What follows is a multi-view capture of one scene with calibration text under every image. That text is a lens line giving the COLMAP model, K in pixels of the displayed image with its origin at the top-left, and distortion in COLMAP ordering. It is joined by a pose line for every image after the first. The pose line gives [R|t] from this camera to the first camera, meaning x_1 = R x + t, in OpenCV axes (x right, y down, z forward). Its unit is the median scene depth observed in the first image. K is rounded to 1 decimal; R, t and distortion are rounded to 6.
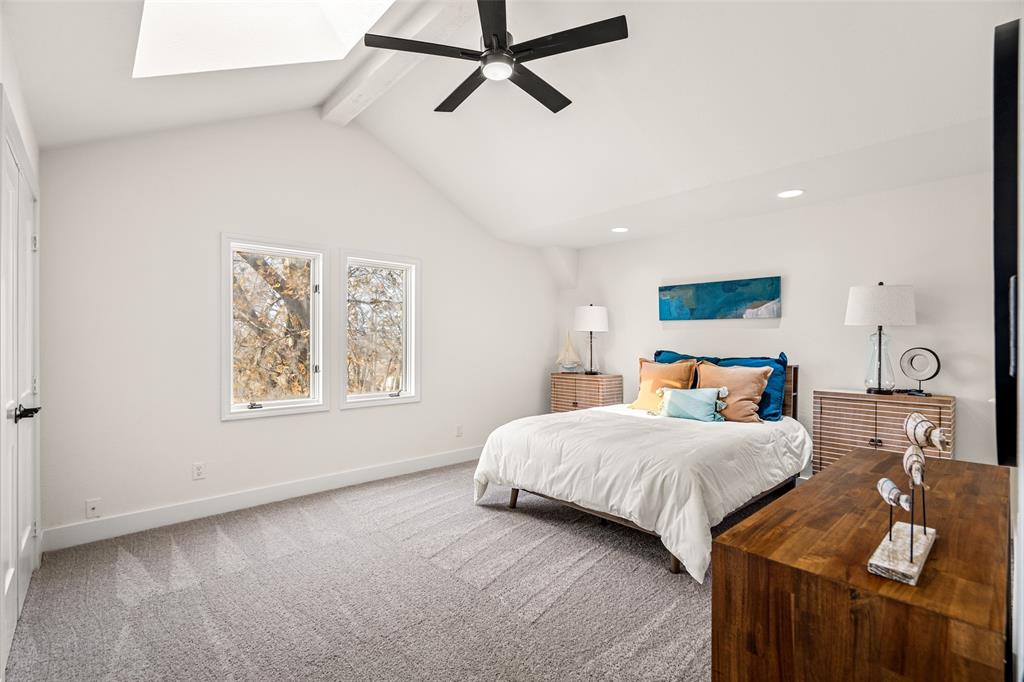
lens RADIAL K [[461.3, 0, 510.0], [0, 461.3, 344.1], [0, 0, 1]] dist [0.000192, 0.000452]
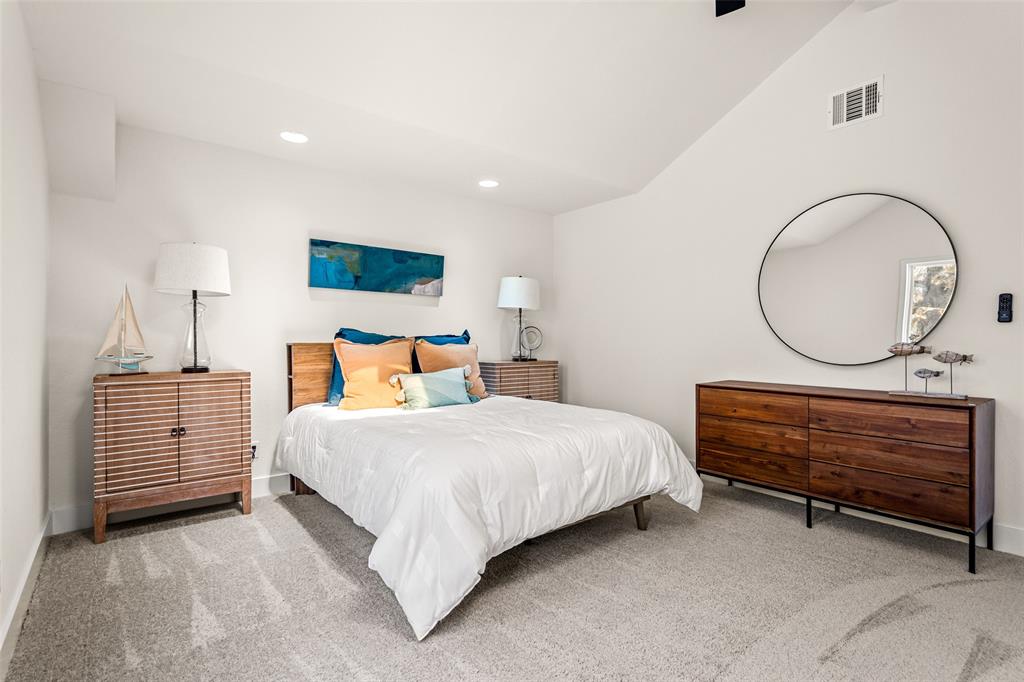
lens RADIAL K [[499.9, 0, 515.1], [0, 499.9, 348.4], [0, 0, 1]] dist [0.001490, 0.000050]
pose [[0.053228, -0.031626, 0.998081, -0.496808], [-0.007070, 0.999461, 0.032047, 0.020274], [-0.998557, -0.008762, 0.052975, 0.739018]]
